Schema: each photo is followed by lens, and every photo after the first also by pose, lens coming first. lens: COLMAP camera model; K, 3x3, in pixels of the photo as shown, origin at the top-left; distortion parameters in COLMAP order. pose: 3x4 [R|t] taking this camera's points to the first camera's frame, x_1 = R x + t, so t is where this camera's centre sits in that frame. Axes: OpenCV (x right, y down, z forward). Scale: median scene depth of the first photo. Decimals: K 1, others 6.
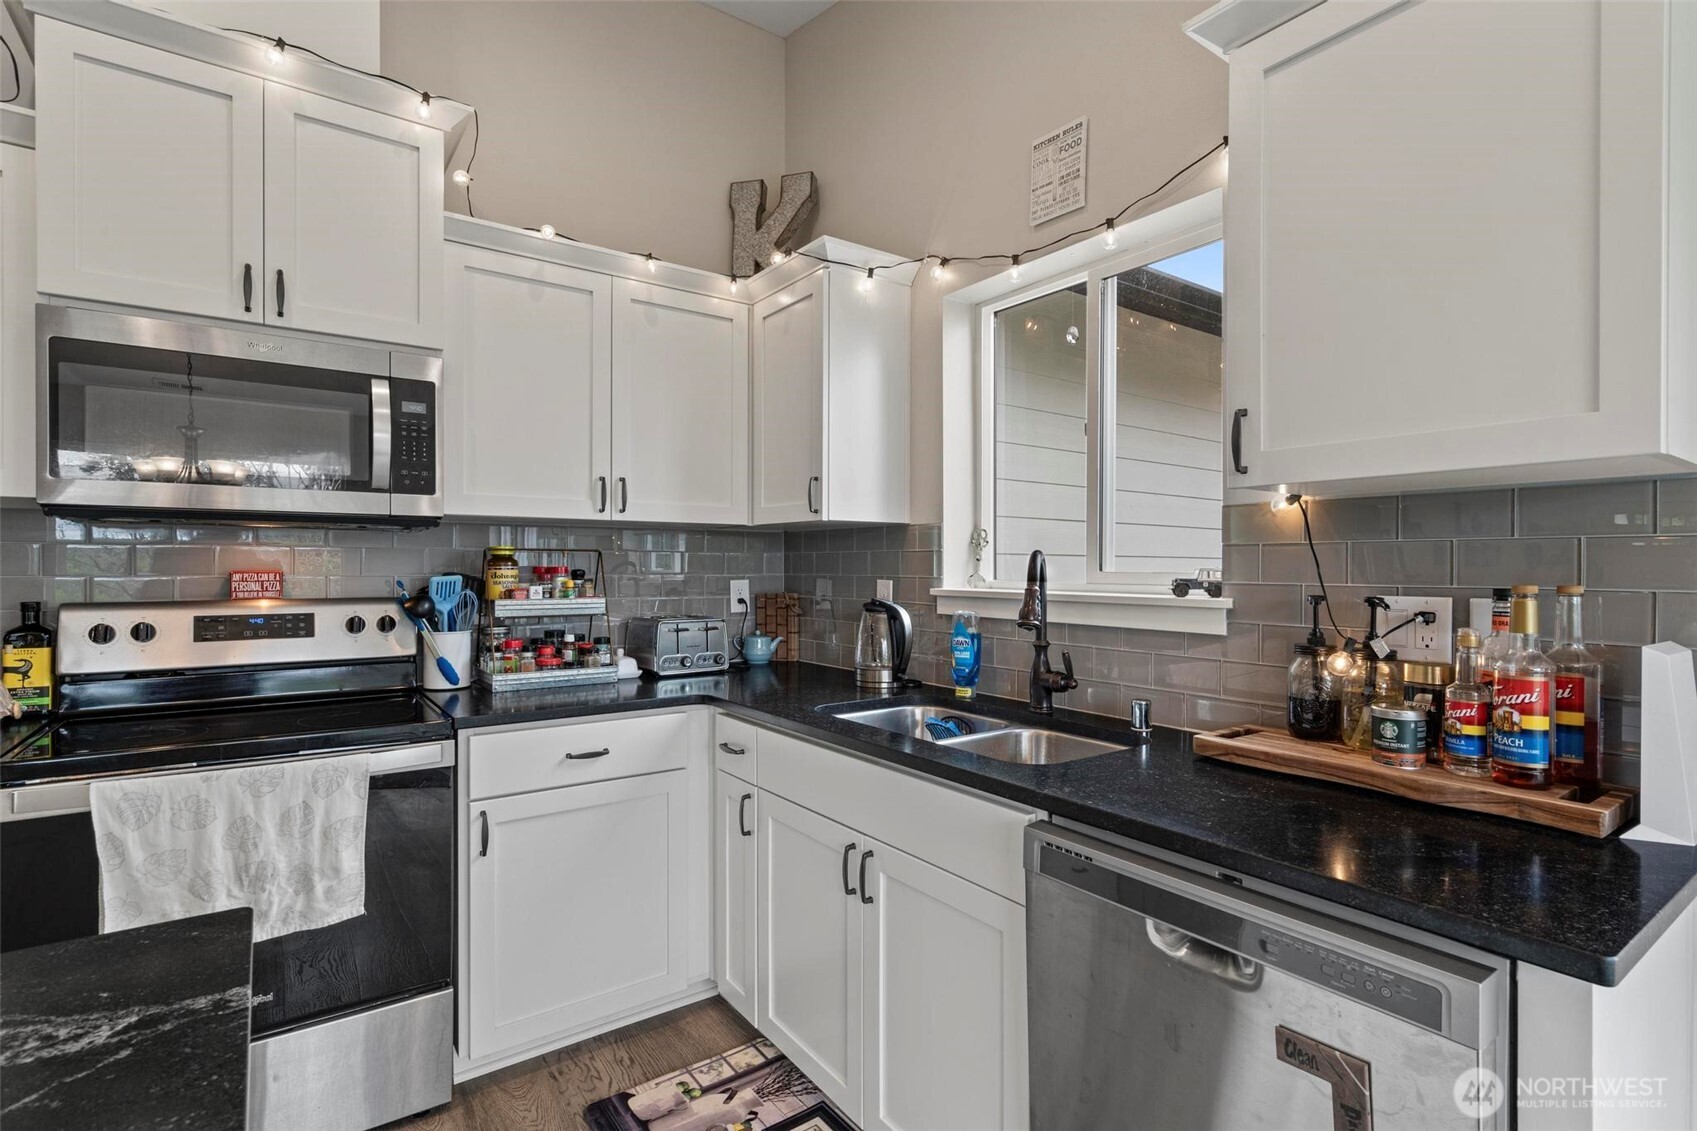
lens RADIAL K [[818.9, 0, 850.2], [0, 818.9, 561.9], [0, 0, 1]] dist [0.000498, 0.000314]
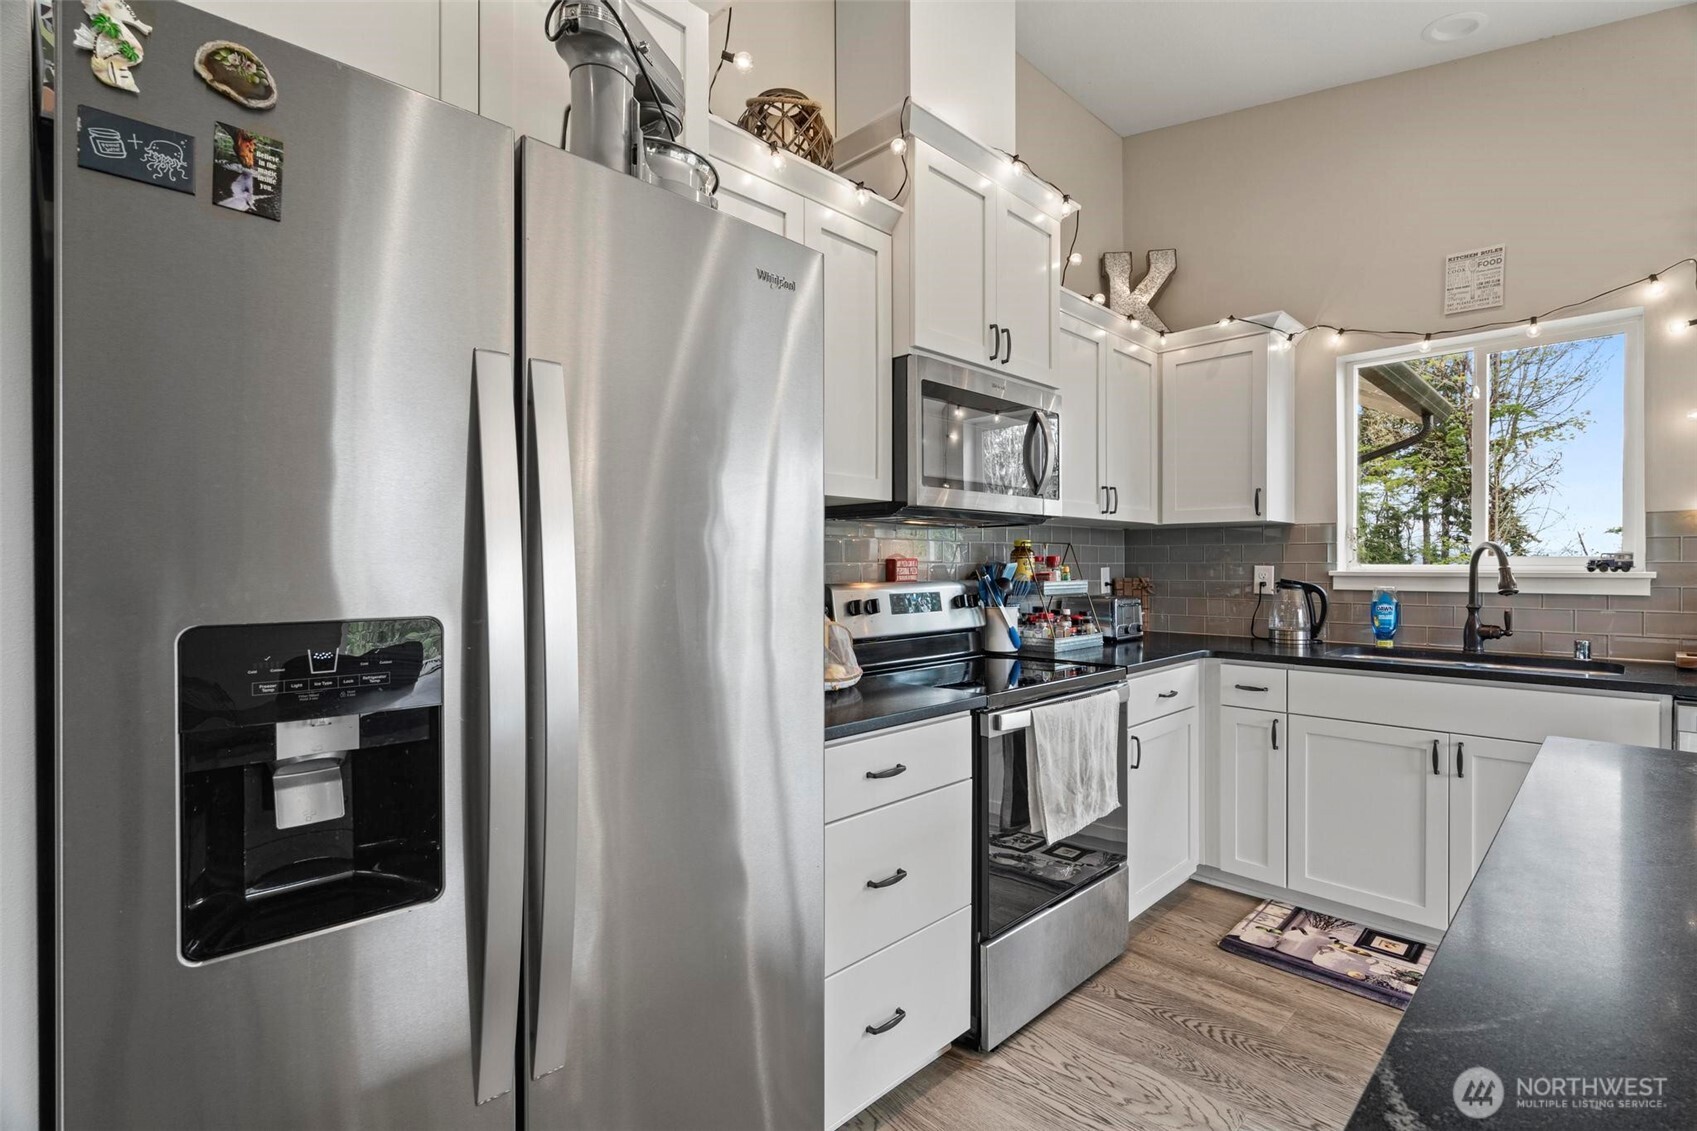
lens RADIAL K [[784.8, 0, 848.5], [0, 784.8, 565.5], [0, 0, 1]] dist [0.000852, 0.000048]
pose [[0.987484, -0.005336, 0.157626, -1.041374], [0.004610, 0.999977, 0.004972, 0.014678], [-0.157649, -0.004183, 0.987486, -0.188721]]
